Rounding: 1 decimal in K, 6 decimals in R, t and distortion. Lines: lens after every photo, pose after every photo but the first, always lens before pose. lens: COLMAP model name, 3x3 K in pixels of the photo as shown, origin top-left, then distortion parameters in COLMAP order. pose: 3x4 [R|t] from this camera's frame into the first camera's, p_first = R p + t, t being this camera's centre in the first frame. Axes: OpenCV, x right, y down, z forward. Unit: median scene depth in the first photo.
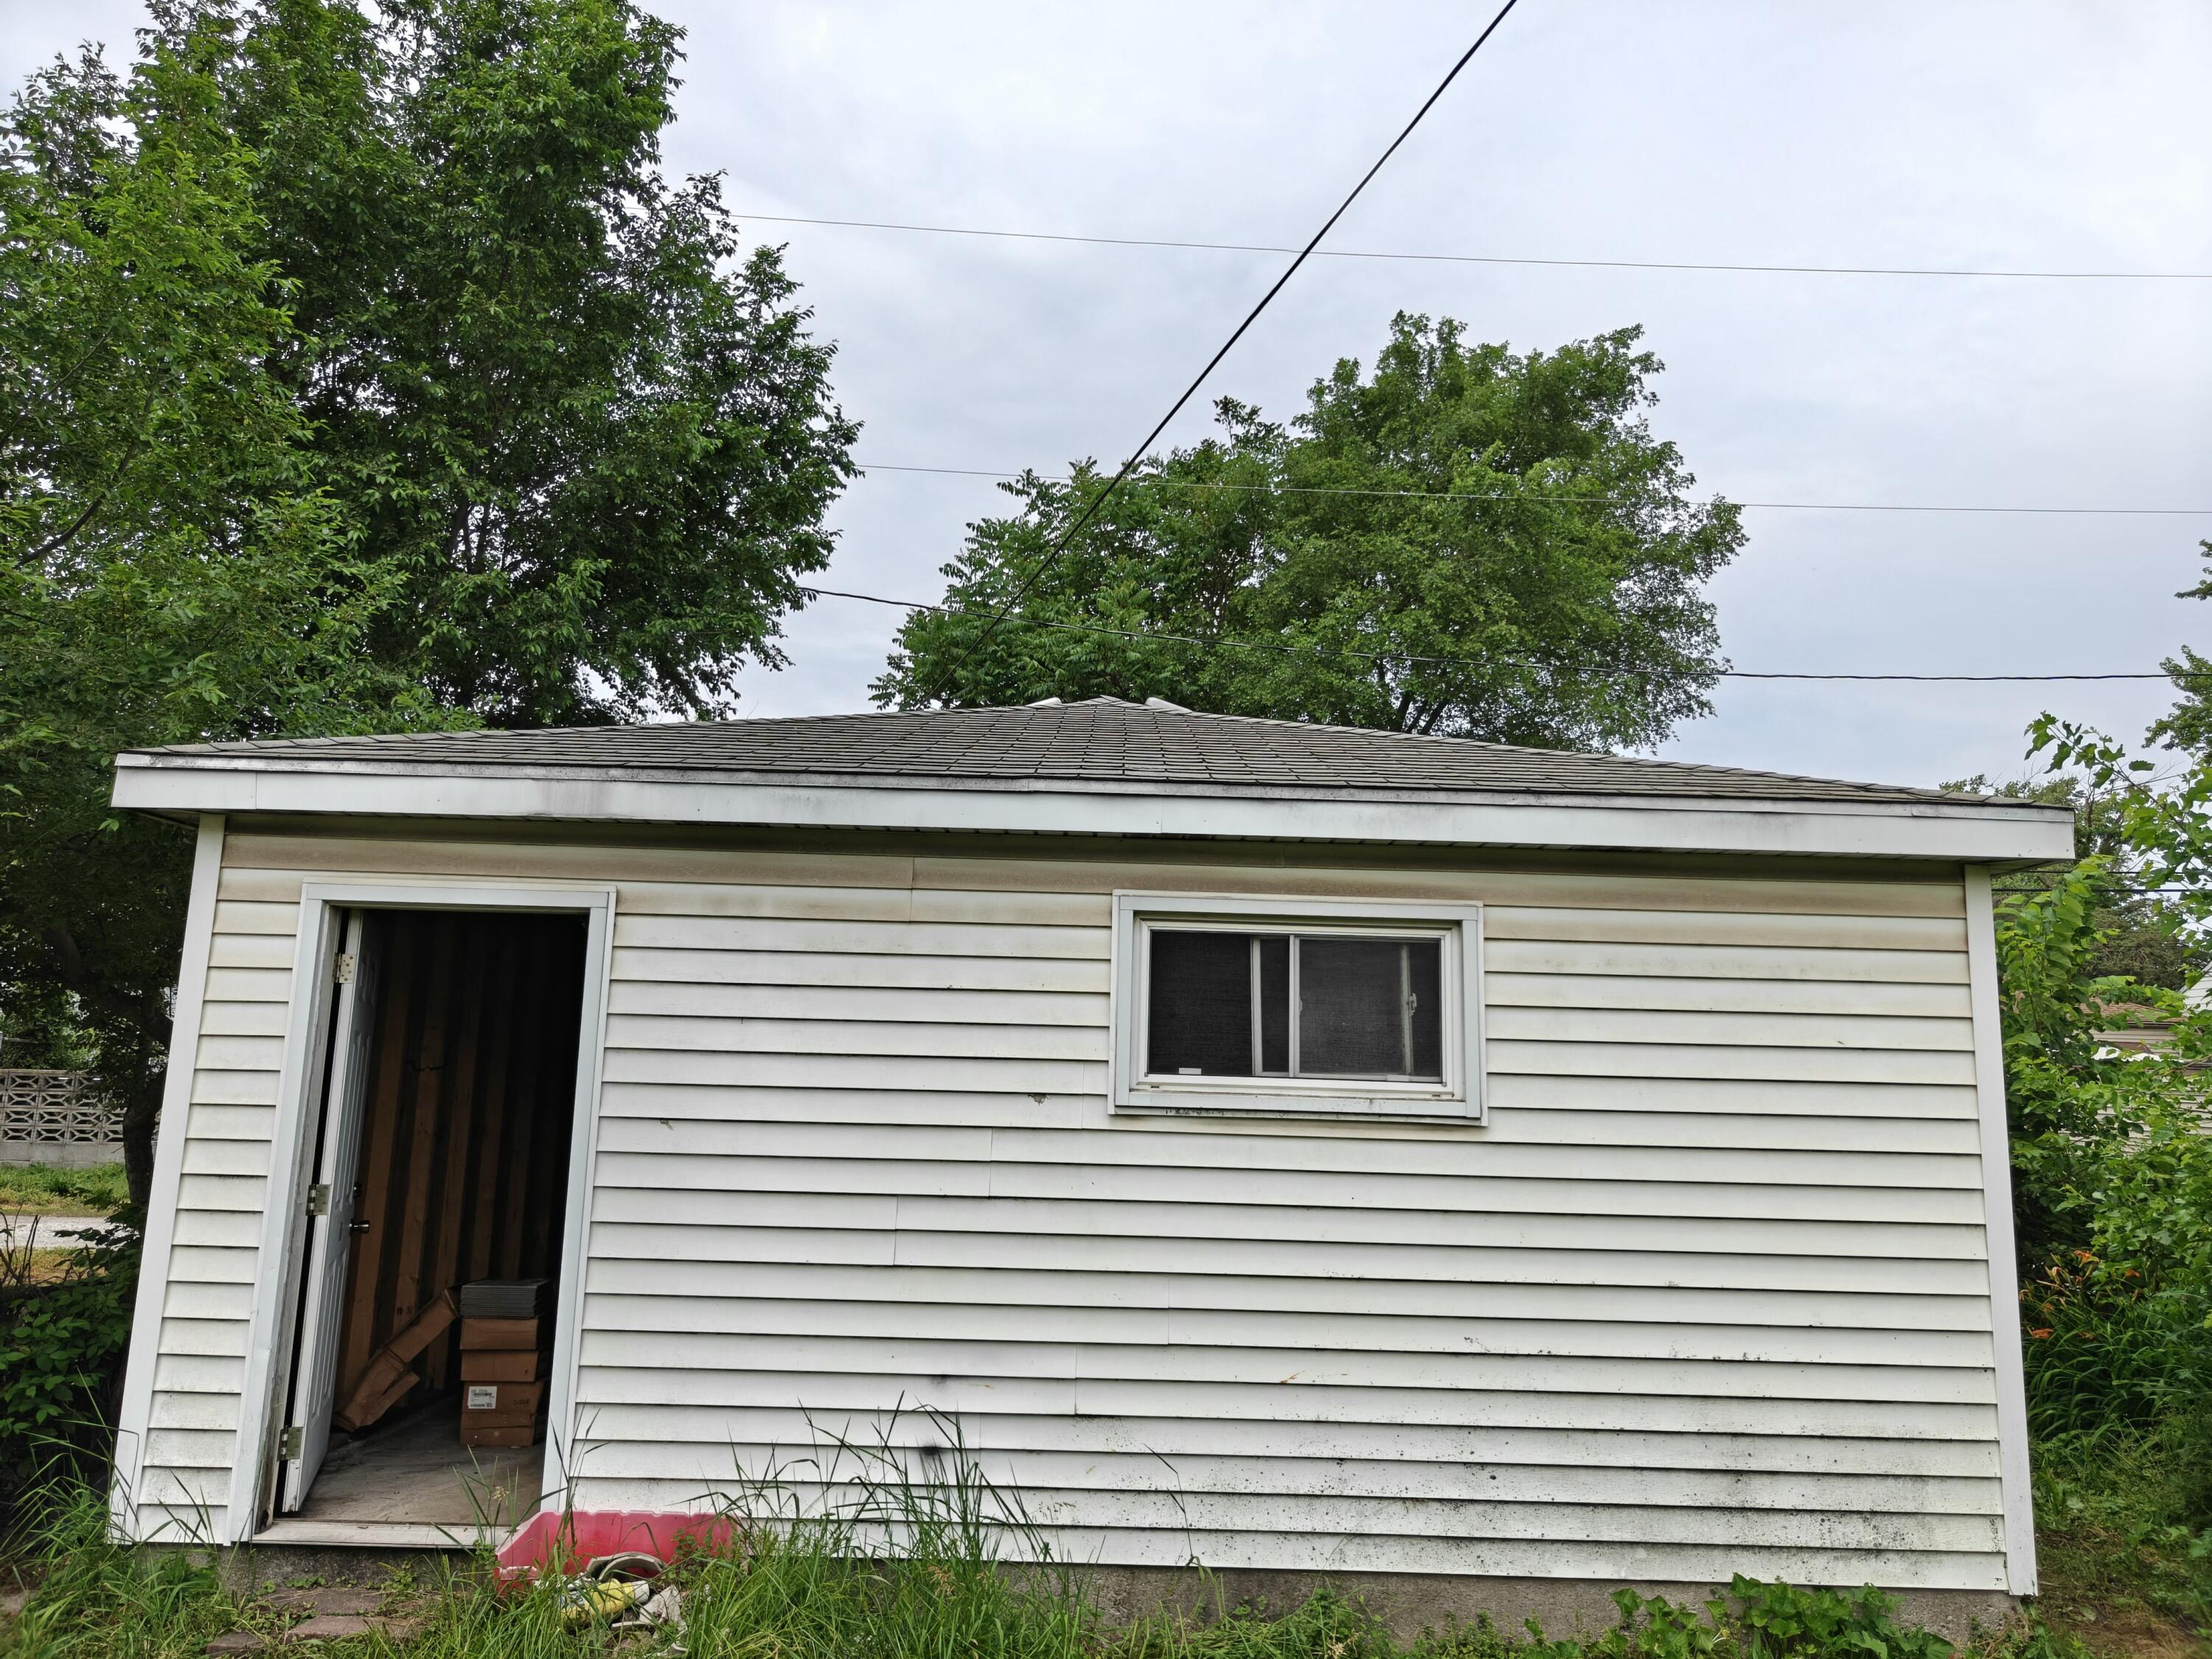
lens RADIAL K [[1549.1, 0, 1105.7], [0, 1549.1, 834.7], [0, 0, 1]] dist [-0.011812, -0.006190]
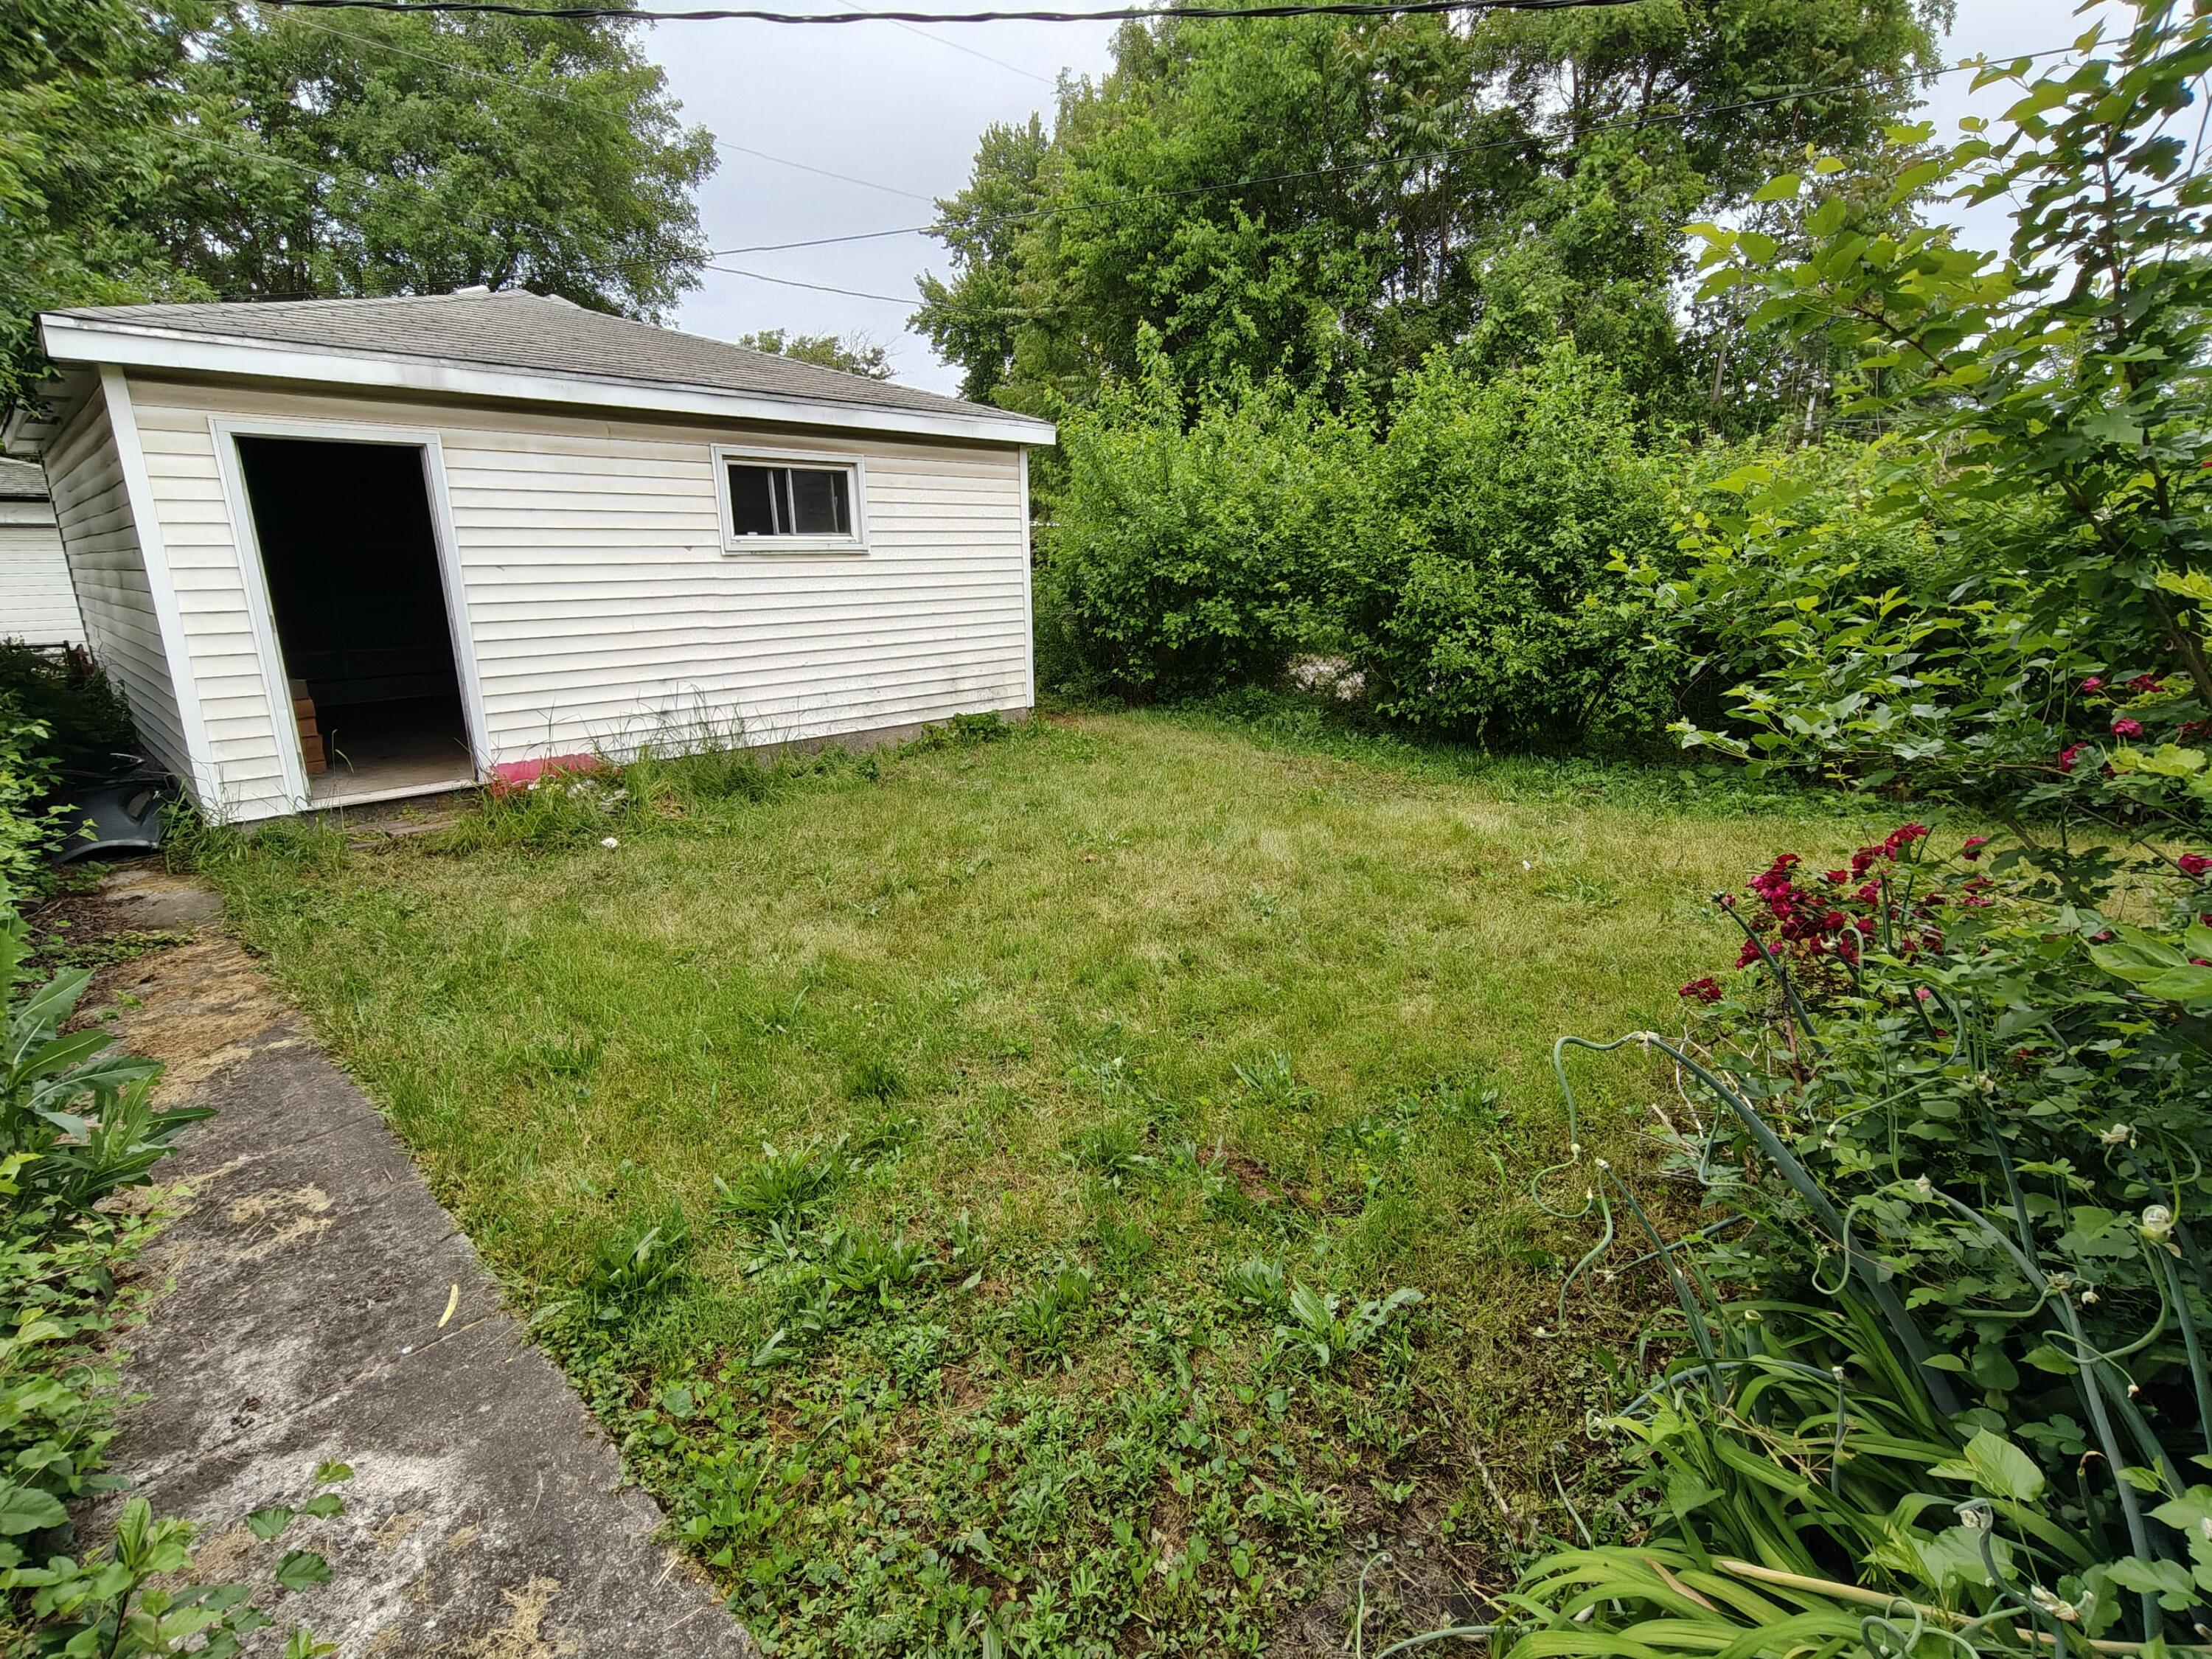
lens RADIAL K [[1056.7, 0, 1108.2], [0, 1056.7, 828.0], [0, 0, 1]] dist [0.002103, 0.003613]
pose [[0.683750, -0.219508, 0.695918, -0.724951], [-0.088009, 0.921915, 0.377263, -0.070550], [-0.724390, -0.319201, 0.611041, -0.407170]]
